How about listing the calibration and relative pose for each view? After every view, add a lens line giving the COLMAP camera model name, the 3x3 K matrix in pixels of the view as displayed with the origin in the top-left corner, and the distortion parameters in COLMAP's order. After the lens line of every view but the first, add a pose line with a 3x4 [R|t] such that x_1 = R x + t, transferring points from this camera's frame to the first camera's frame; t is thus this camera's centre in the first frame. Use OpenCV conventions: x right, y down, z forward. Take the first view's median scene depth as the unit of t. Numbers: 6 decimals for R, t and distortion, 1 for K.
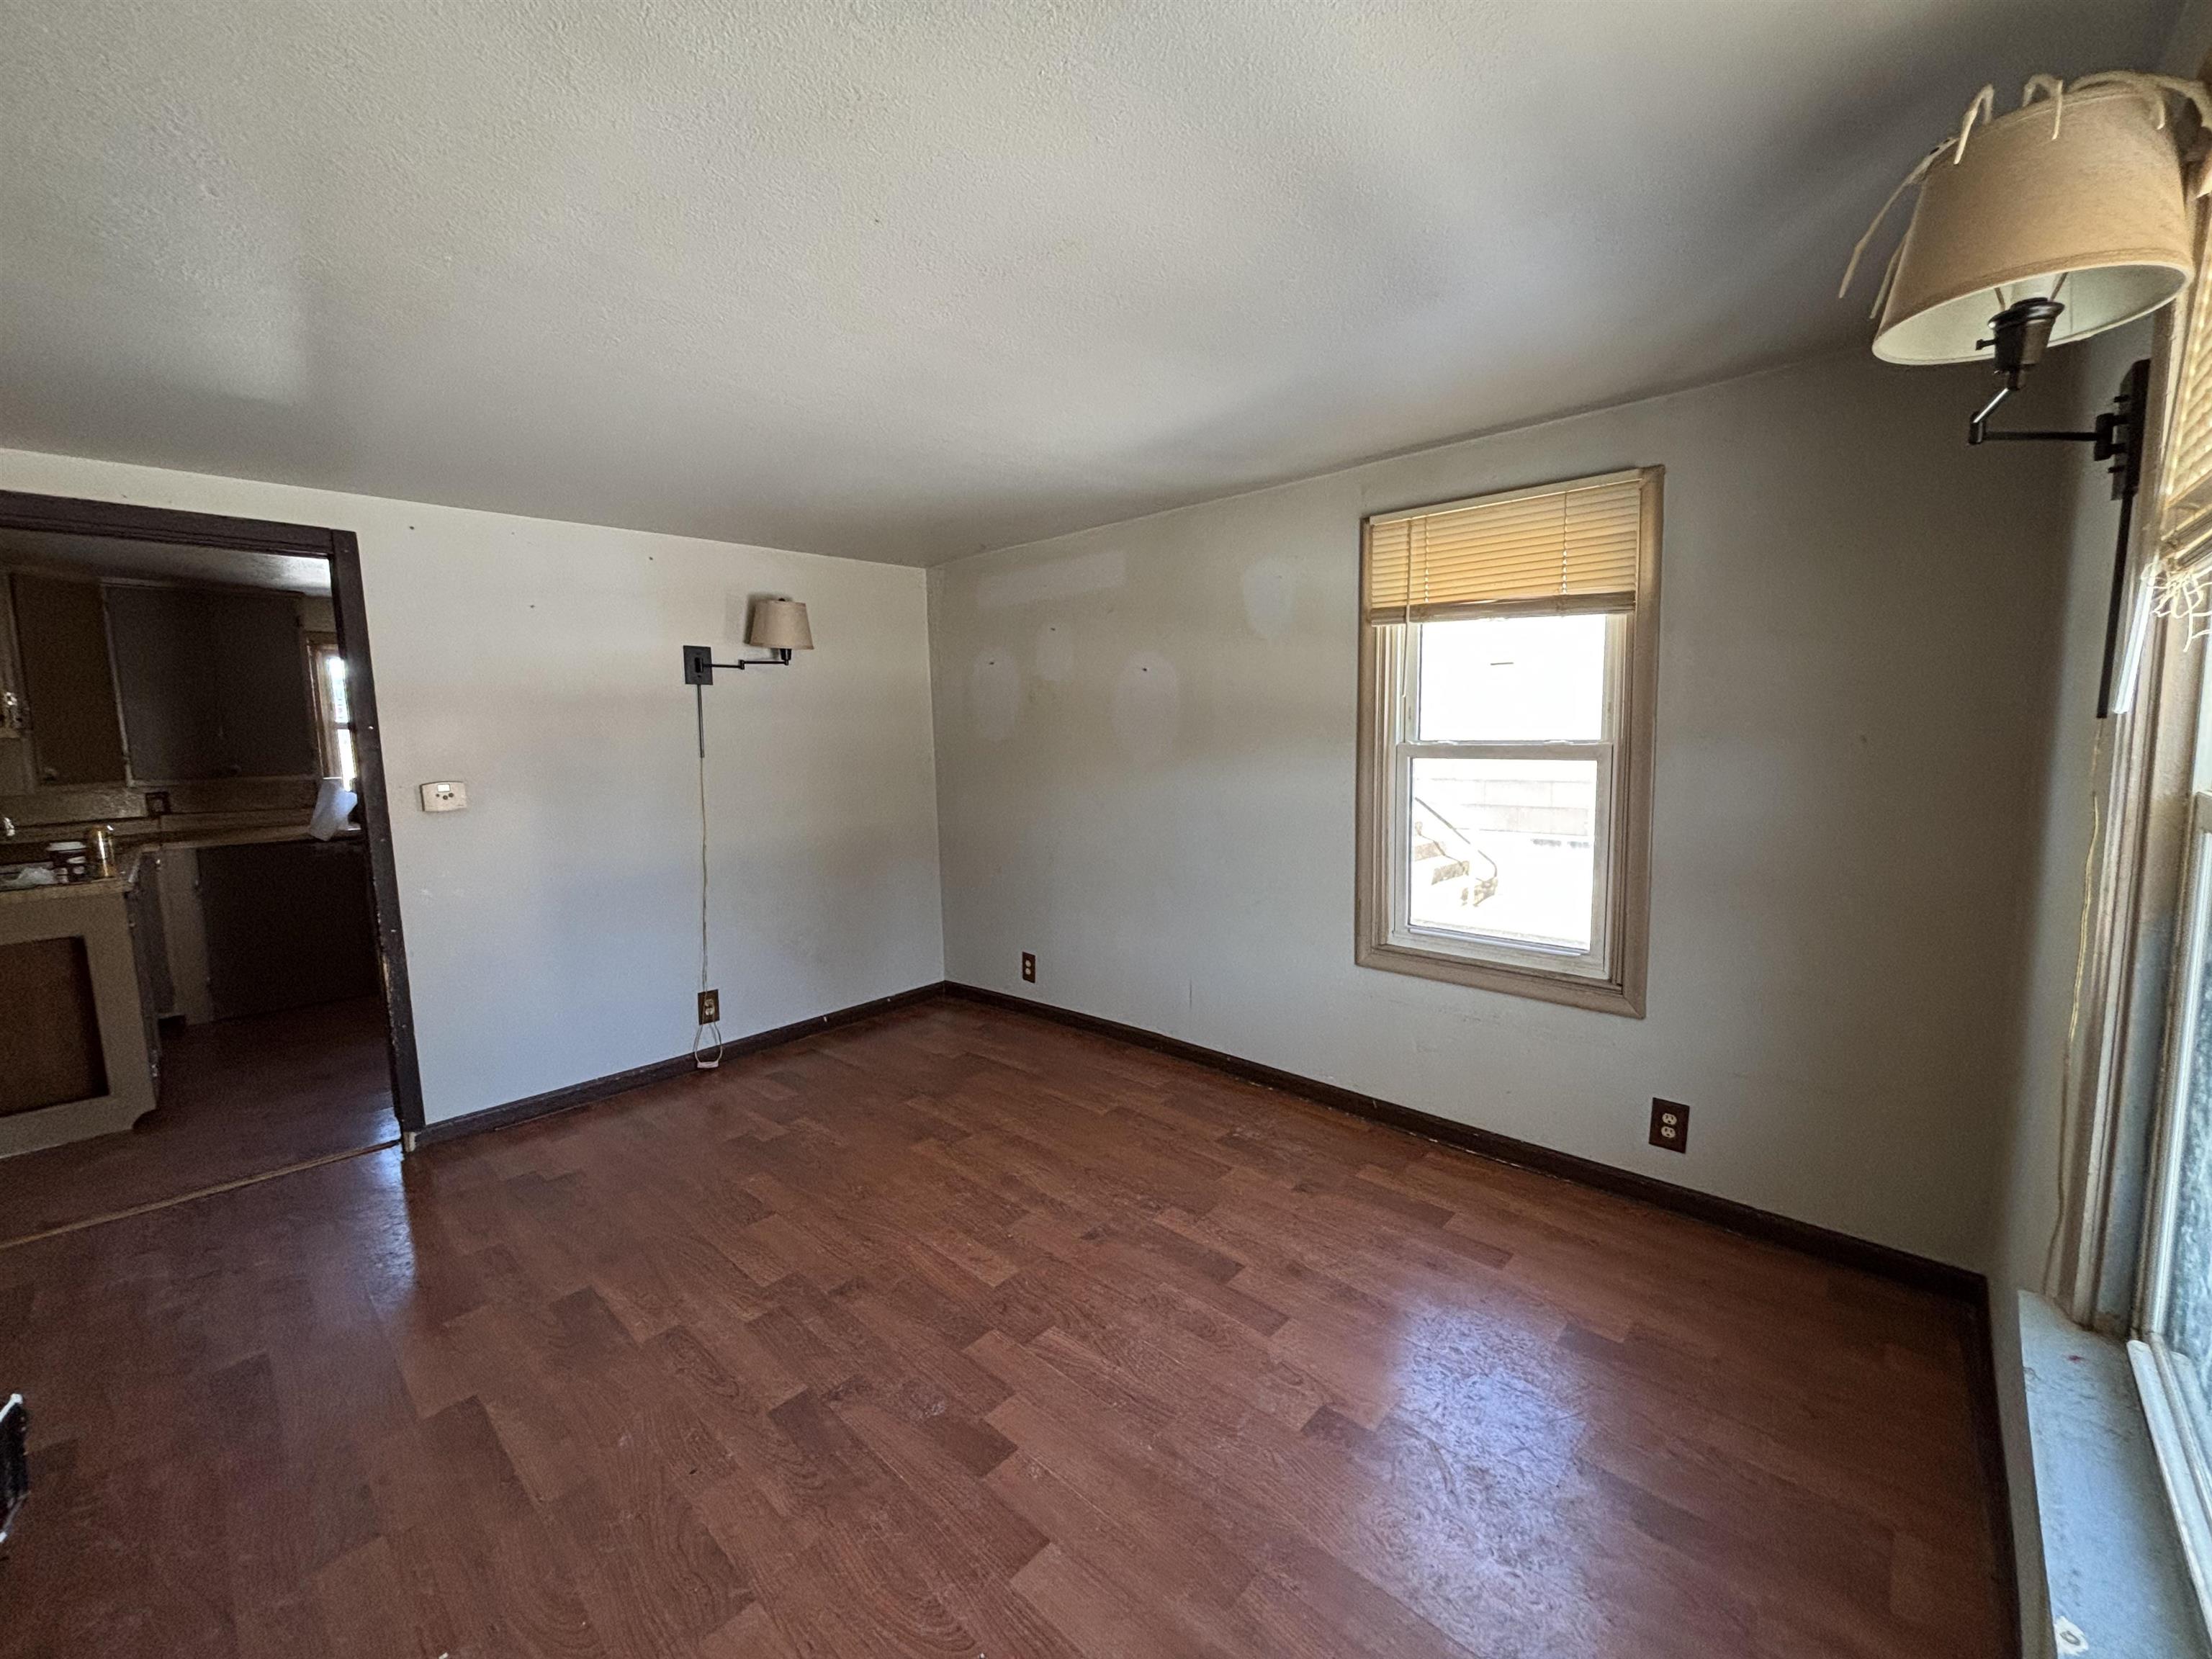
lens RADIAL K [[892.9, 0, 1098.9], [0, 892.9, 831.7], [0, 0, 1]] dist [0.023703, -0.000229]
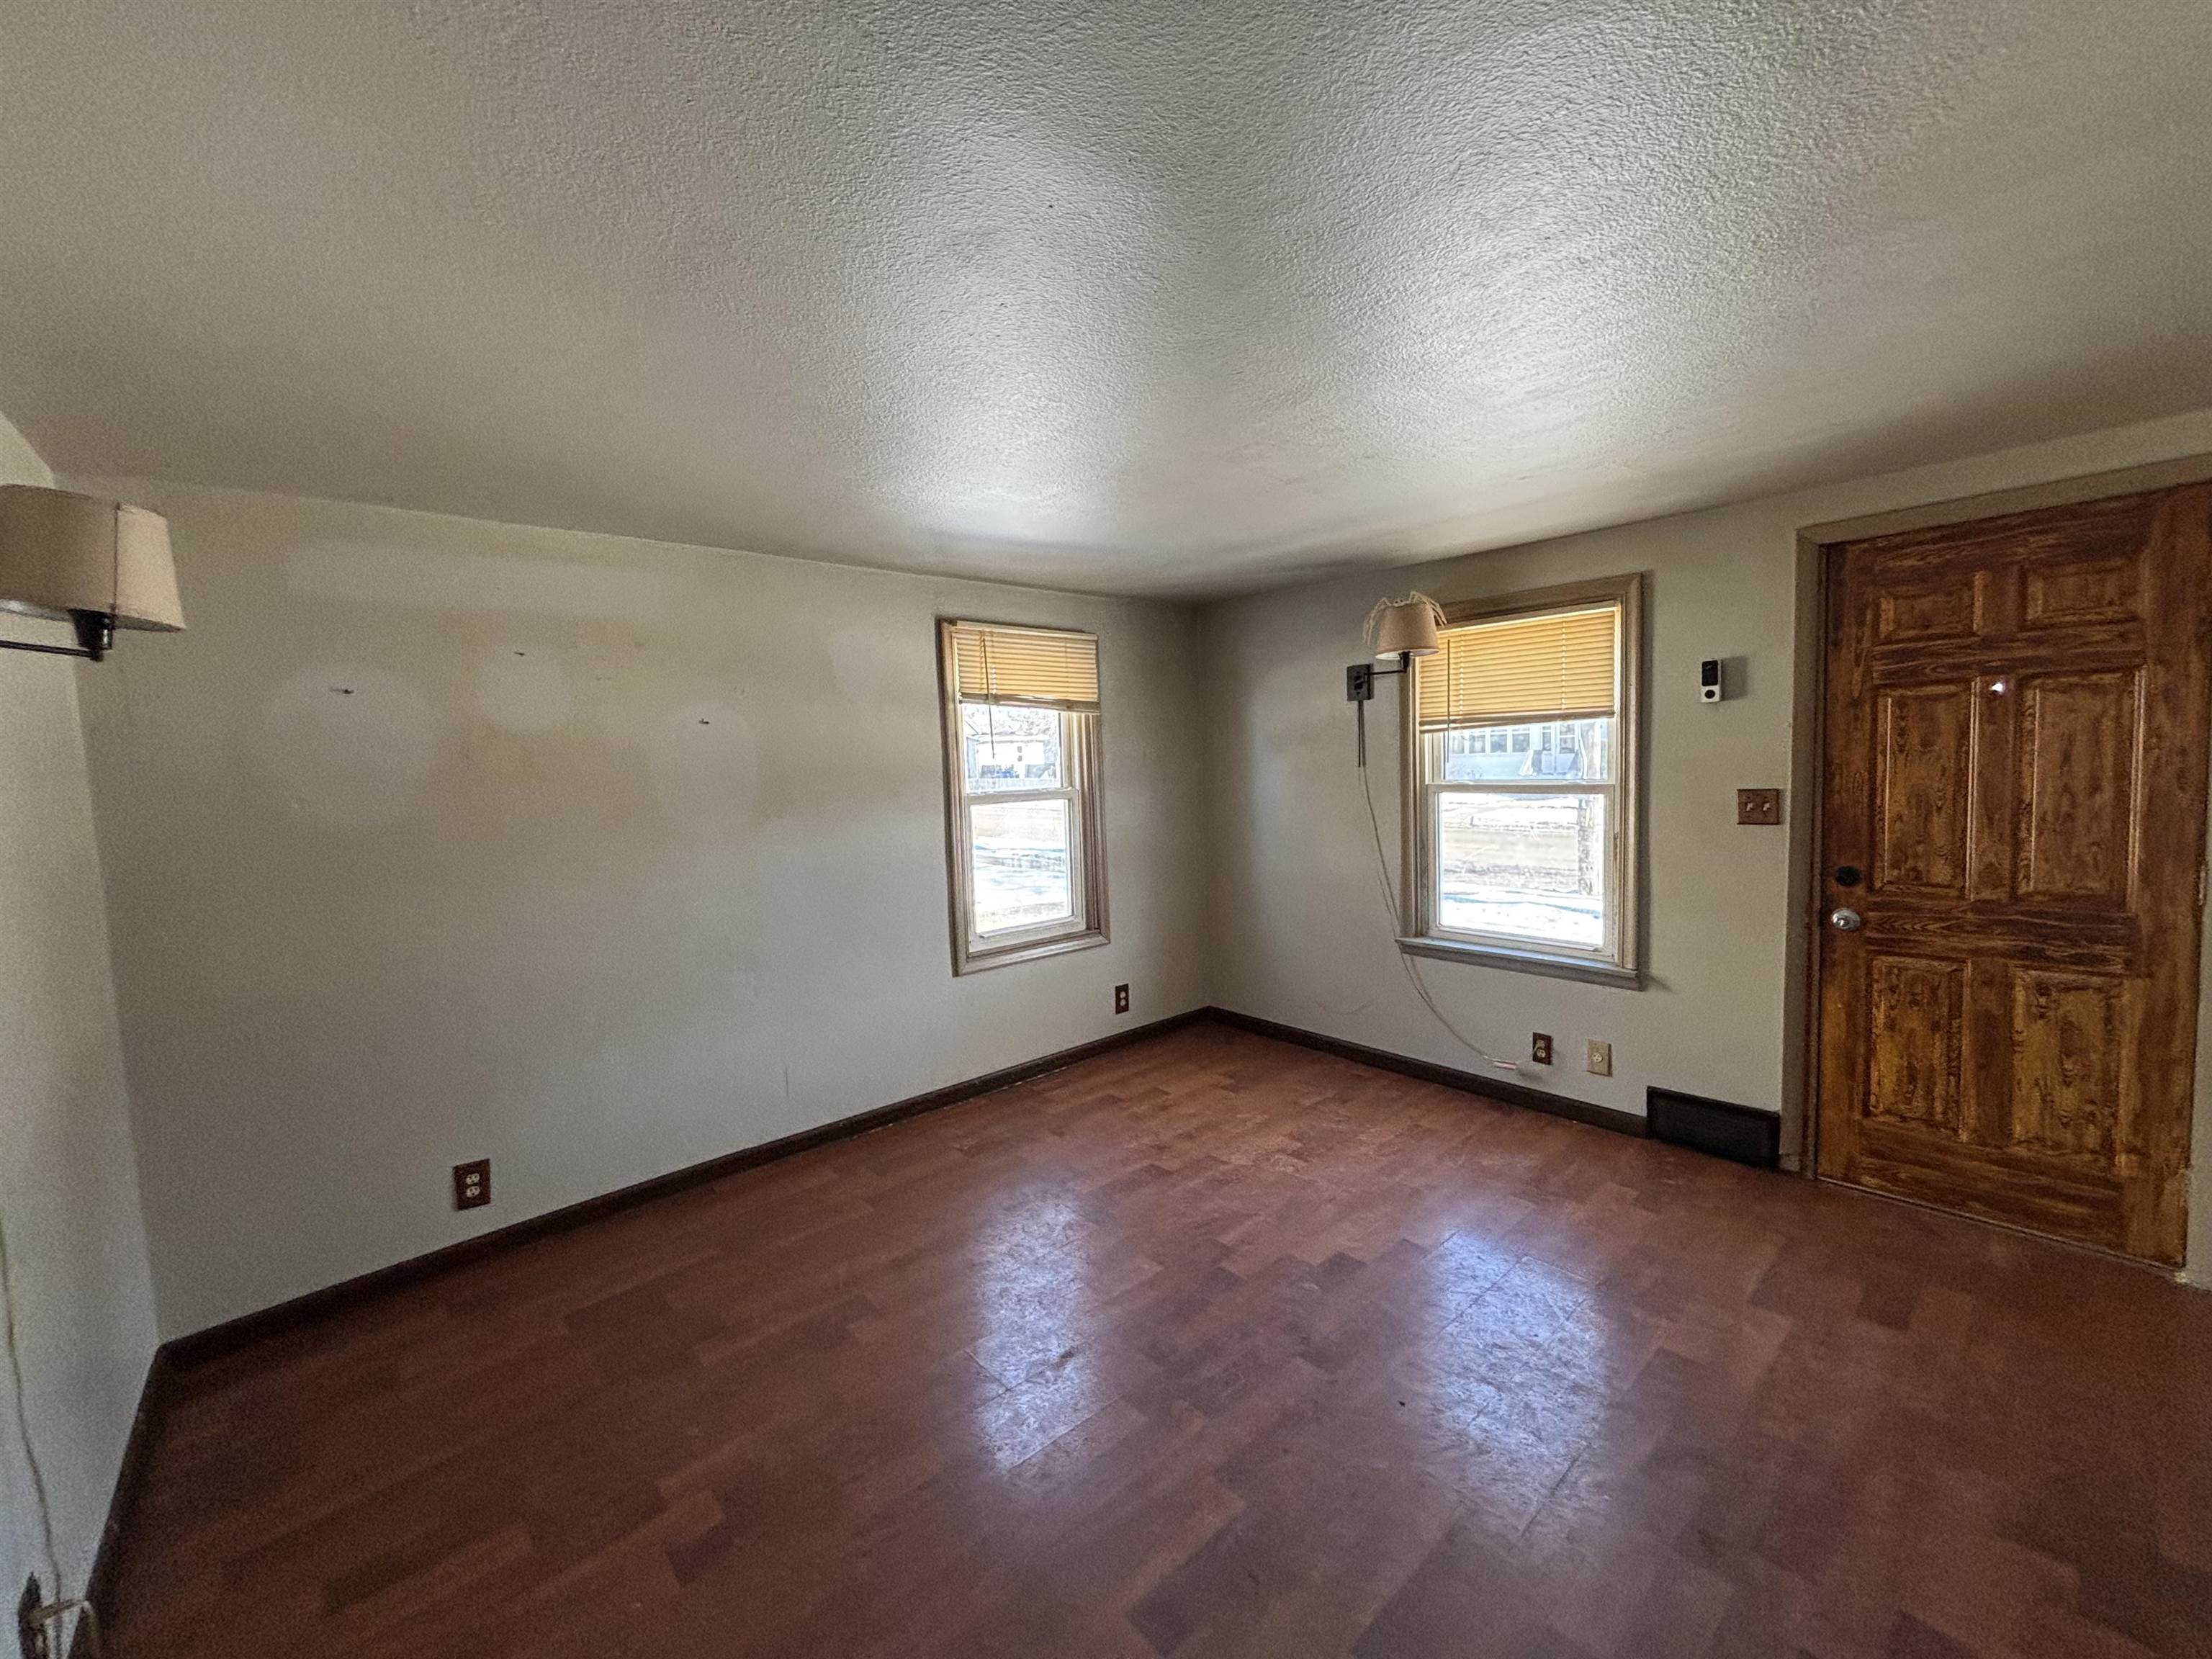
lens RADIAL K [[892.9, 0, 1096.5], [0, 892.9, 821.0], [0, 0, 1]] dist [0.023703, -0.000229]
pose [[0.104884, -0.044003, 0.993510, -0.980850], [0.161144, 0.986570, 0.026684, -0.066306], [-0.981342, 0.157300, 0.110566, 0.710059]]
